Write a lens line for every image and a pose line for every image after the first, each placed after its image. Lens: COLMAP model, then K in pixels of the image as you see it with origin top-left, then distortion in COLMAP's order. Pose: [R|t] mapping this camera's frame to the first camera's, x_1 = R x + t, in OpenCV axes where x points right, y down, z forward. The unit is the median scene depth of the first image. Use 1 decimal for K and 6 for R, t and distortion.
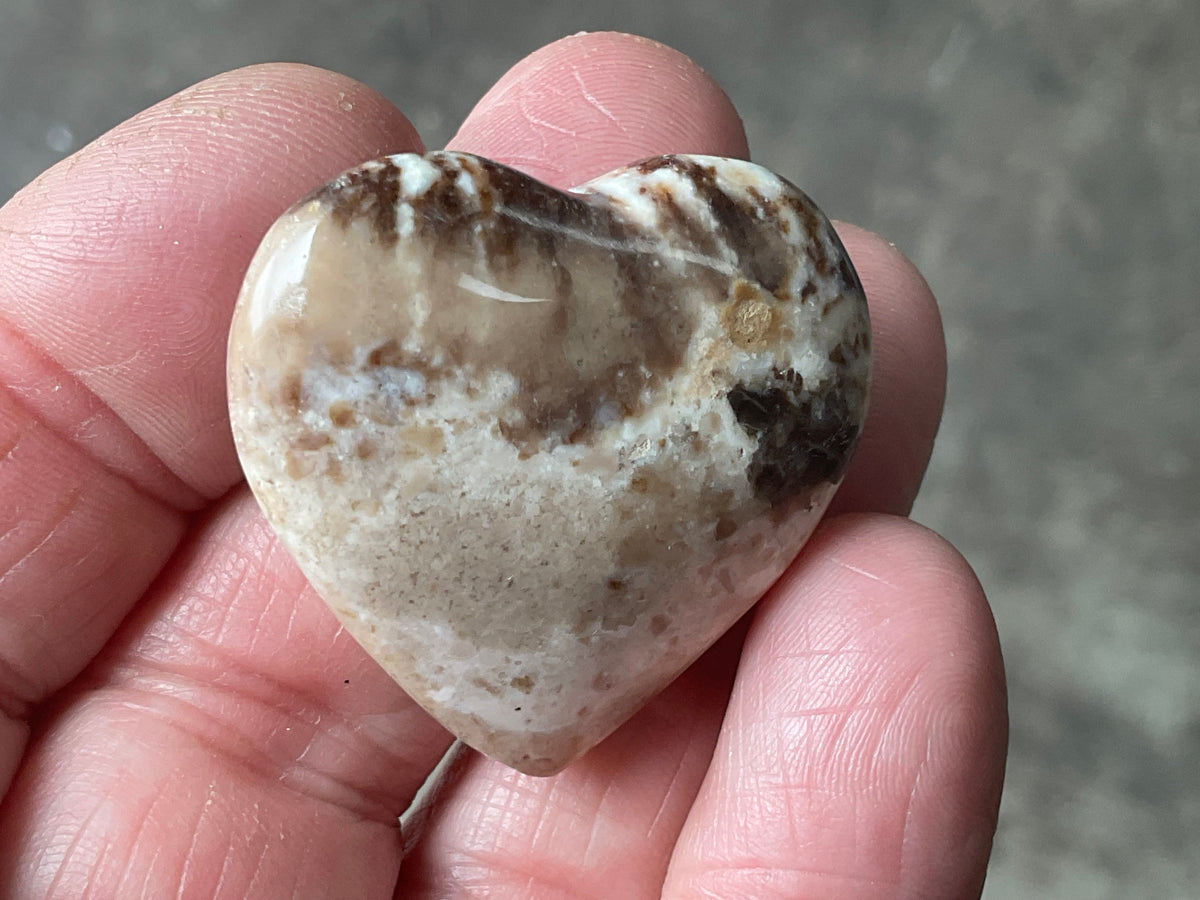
lens RADIAL K [[2047.8, 0, 600.0], [0, 2047.8, 450.0], [0, 0, 1]] dist [0.089568, 0.065756]
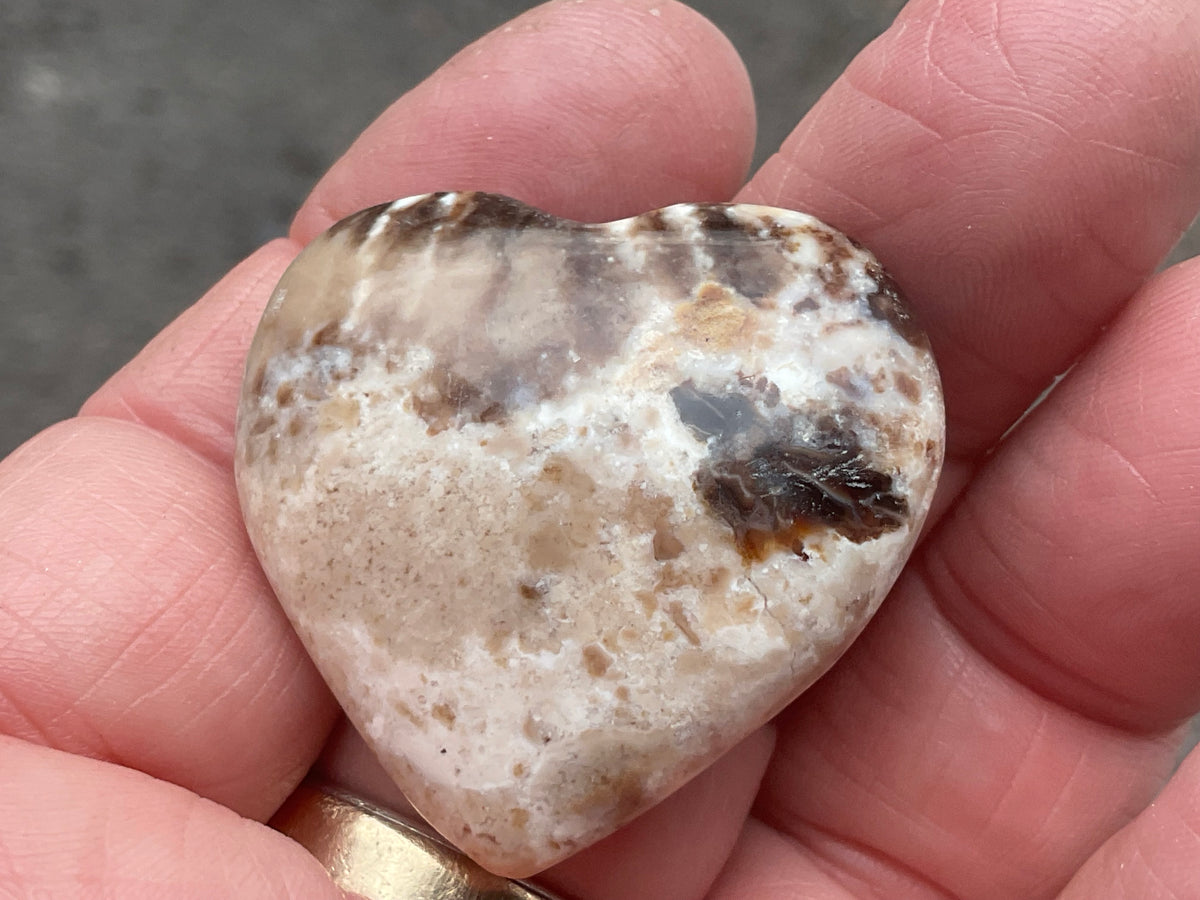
lens RADIAL K [[2047.8, 0, 600.0], [0, 2047.8, 450.0], [0, 0, 1]] dist [0.089568, 0.065756]
pose [[0.780863, -0.105106, -0.615797, 0.600621], [-0.218306, 0.877685, -0.426628, 0.393950], [0.585317, 0.467570, 0.662406, 0.408024]]
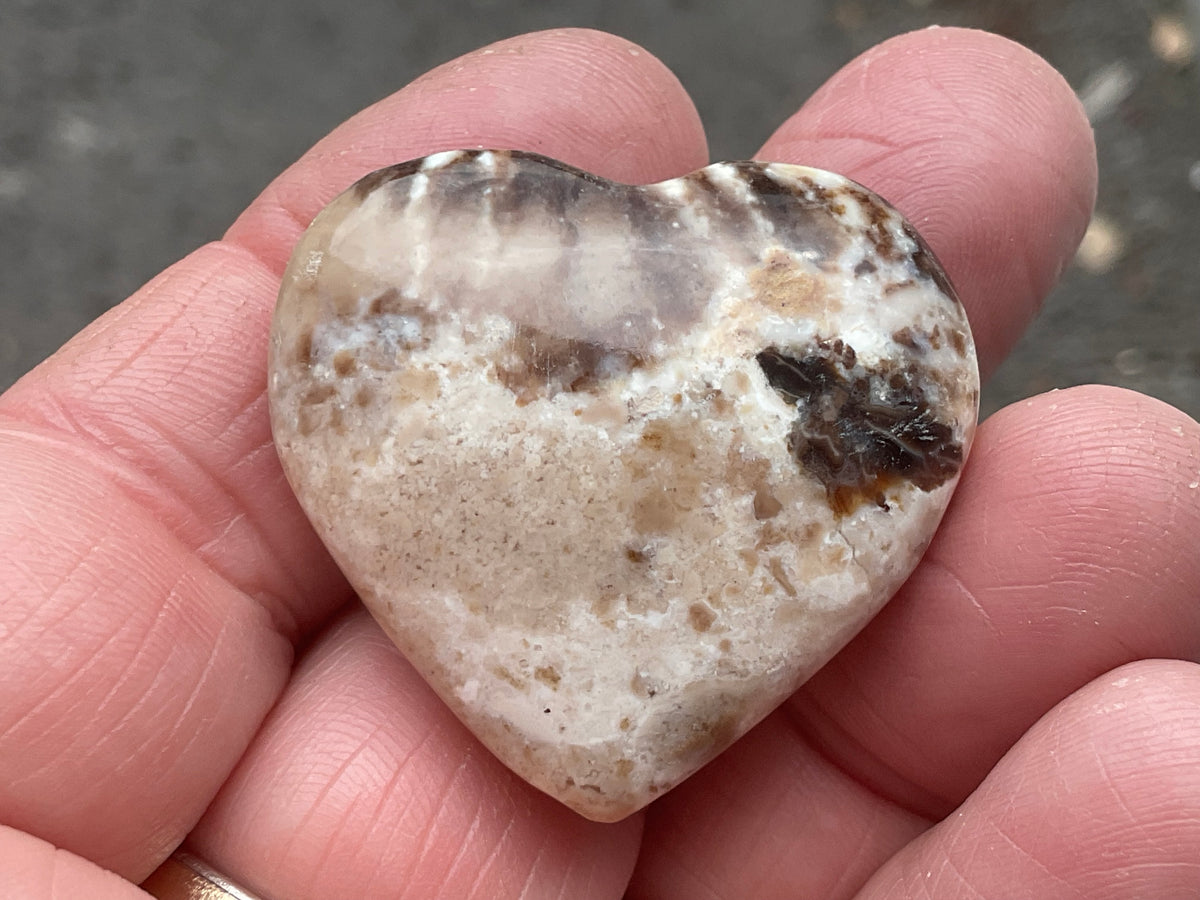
lens RADIAL K [[2047.8, 0, 600.0], [0, 2047.8, 450.0], [0, 0, 1]] dist [0.089568, 0.065756]
pose [[0.922934, -0.088635, -0.374615, 0.351502], [-0.064418, 0.923851, -0.377291, 0.380193], [0.379529, 0.372347, 0.846945, 0.196964]]
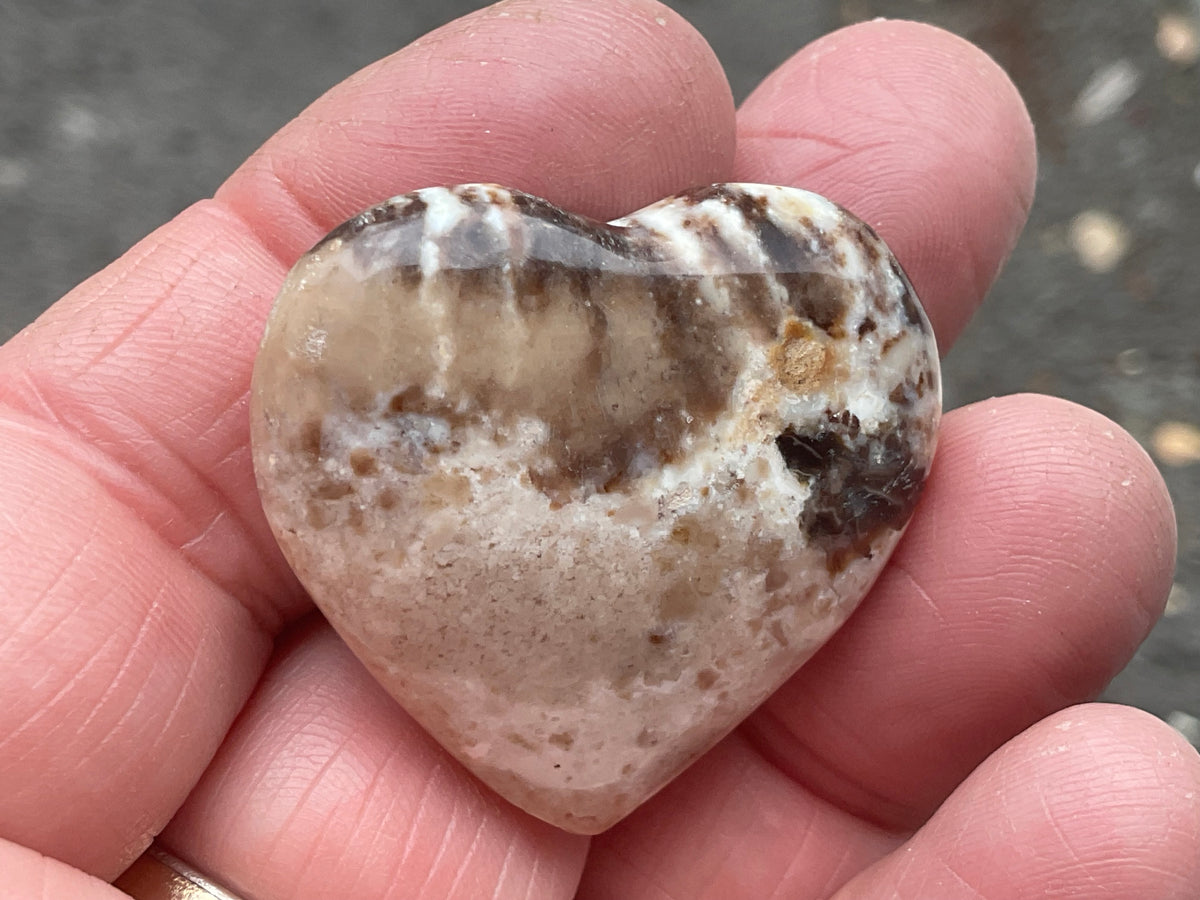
lens RADIAL K [[2047.8, 0, 600.0], [0, 2047.8, 450.0], [0, 0, 1]] dist [0.089568, 0.065756]
pose [[0.996839, 0.004980, -0.079292, 0.057360], [-0.004222, 0.999944, 0.009729, -0.031603], [0.079336, -0.009363, 0.996804, 0.053626]]
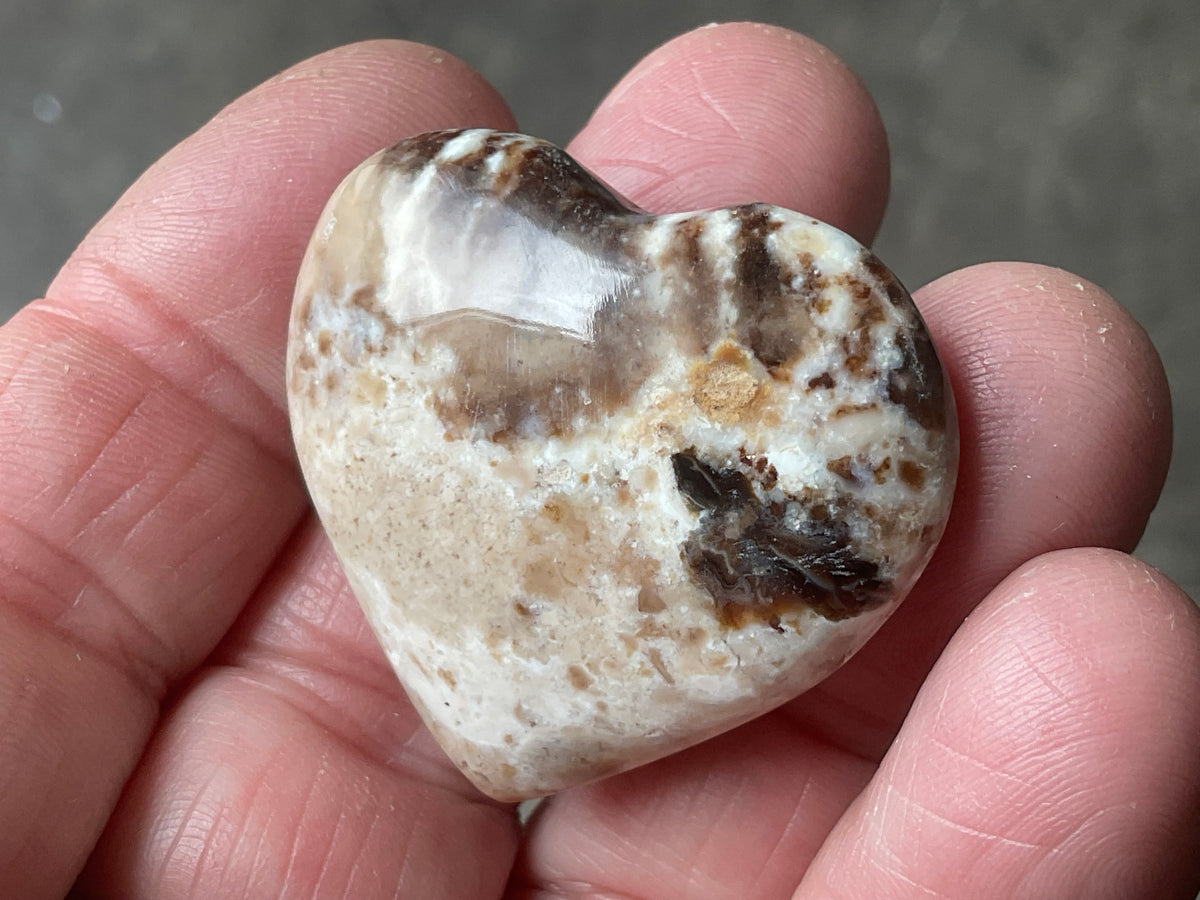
lens RADIAL K [[2047.8, 0, 600.0], [0, 2047.8, 450.0], [0, 0, 1]] dist [0.089568, 0.065756]
pose [[0.666495, 0.287613, -0.687796, 0.677146], [-0.346950, 0.936252, 0.055303, -0.069665], [0.659856, 0.201771, 0.723794, 0.330095]]
